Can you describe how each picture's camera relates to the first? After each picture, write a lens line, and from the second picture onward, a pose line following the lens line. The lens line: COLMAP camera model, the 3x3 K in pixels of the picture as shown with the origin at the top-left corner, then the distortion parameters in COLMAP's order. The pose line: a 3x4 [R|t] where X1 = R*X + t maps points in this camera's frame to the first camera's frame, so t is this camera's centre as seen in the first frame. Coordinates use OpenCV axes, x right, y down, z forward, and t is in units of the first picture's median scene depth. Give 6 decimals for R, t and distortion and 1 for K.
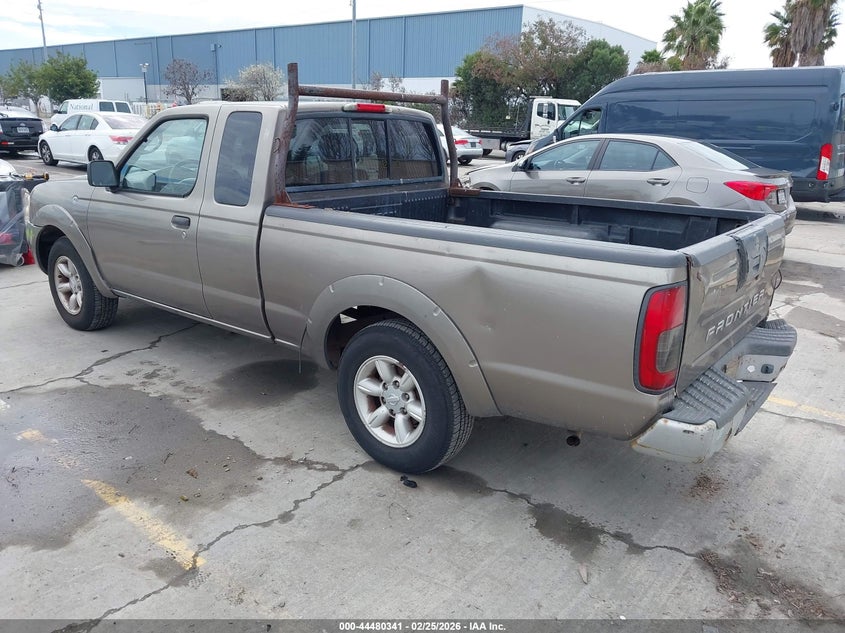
lens RADIAL K [[663.2, 0, 411.0], [0, 663.2, 316.8], [0, 0, 1]] dist [-0.009408, 0.005240]
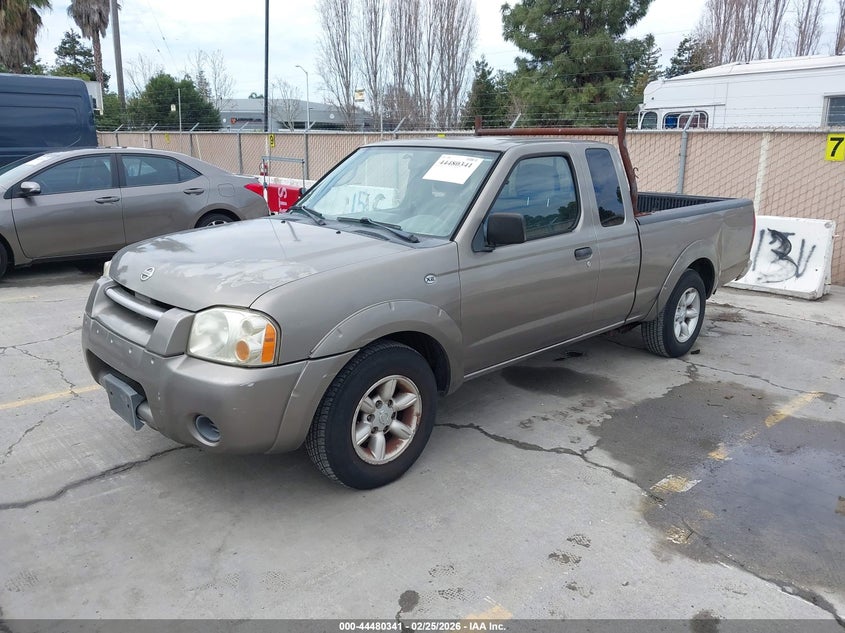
lens RADIAL K [[663.2, 0, 411.0], [0, 663.2, 316.8], [0, 0, 1]] dist [-0.009408, 0.005240]
pose [[0.139896, -0.274501, 0.951356, -1.418312], [0.267219, 0.935621, 0.230667, -0.364327], [-0.953427, 0.221951, 0.204242, 1.068917]]
